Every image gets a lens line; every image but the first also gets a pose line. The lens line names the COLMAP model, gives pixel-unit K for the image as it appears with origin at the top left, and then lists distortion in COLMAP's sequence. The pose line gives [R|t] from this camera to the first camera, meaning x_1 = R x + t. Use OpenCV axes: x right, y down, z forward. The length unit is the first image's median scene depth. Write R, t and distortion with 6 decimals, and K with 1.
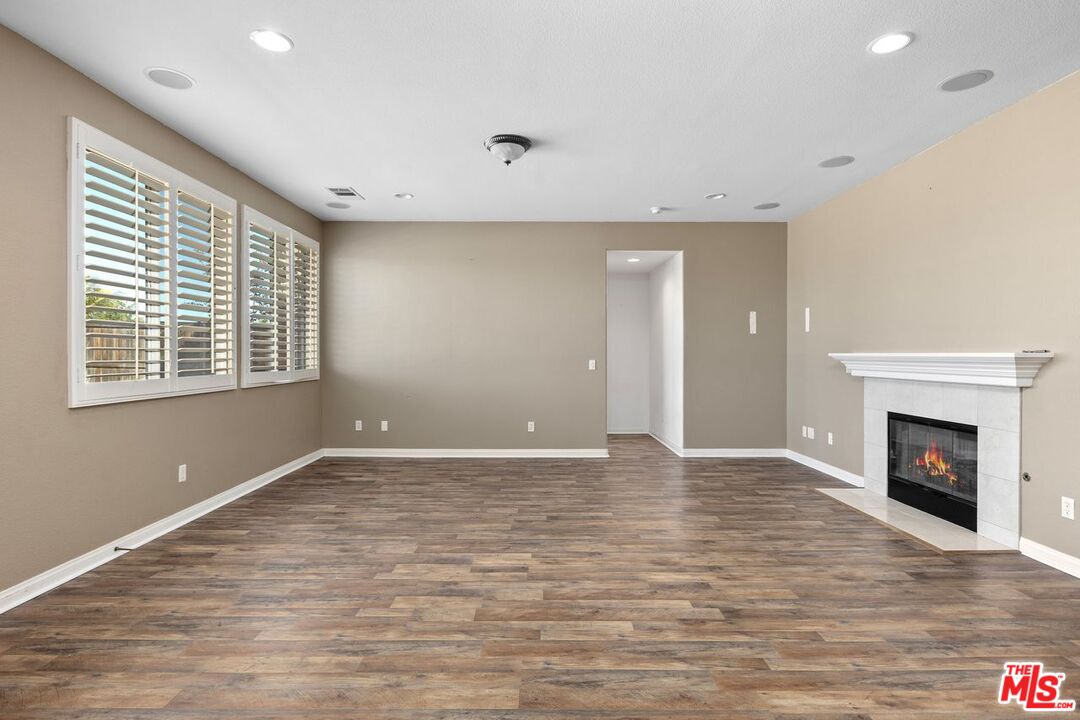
lens RADIAL K [[485.7, 0, 536.2], [0, 485.7, 356.4], [0, 0, 1]] dist [0.000480, 0.000278]
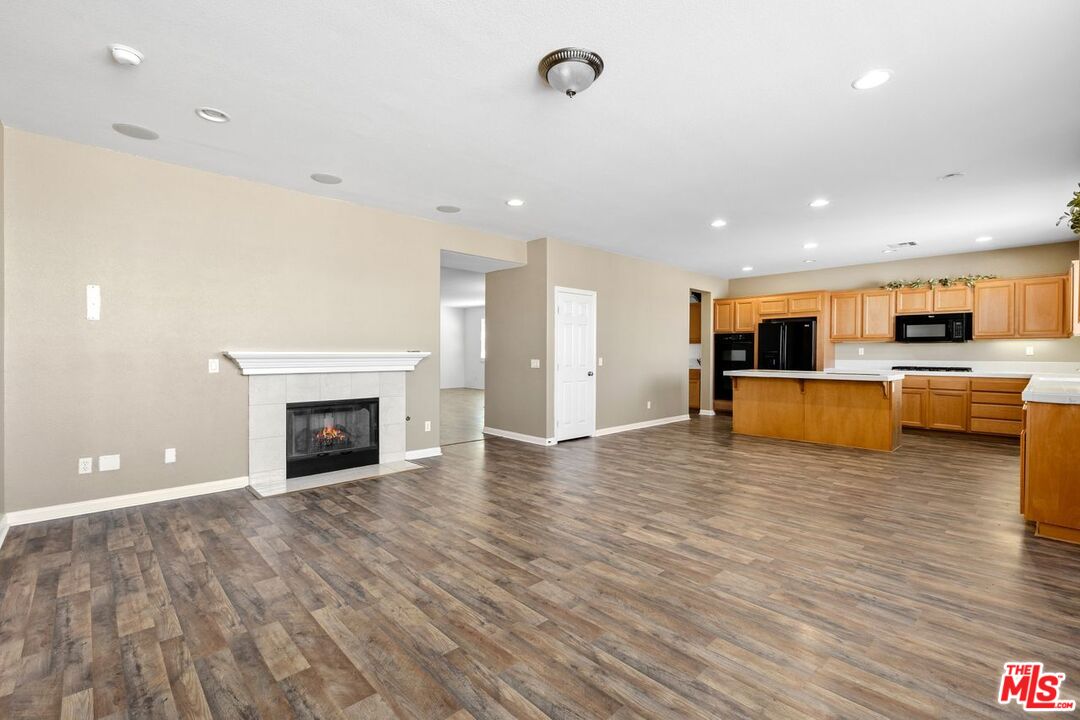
lens RADIAL K [[485.7, 0, 525.7], [0, 485.7, 354.6], [0, 0, 1]] dist [0.000480, 0.000278]
pose [[-0.654003, -0.005922, 0.756469, -0.733647], [0.001547, 0.999957, 0.009165, -0.014257], [-0.756490, 0.007164, -0.653966, 1.971837]]
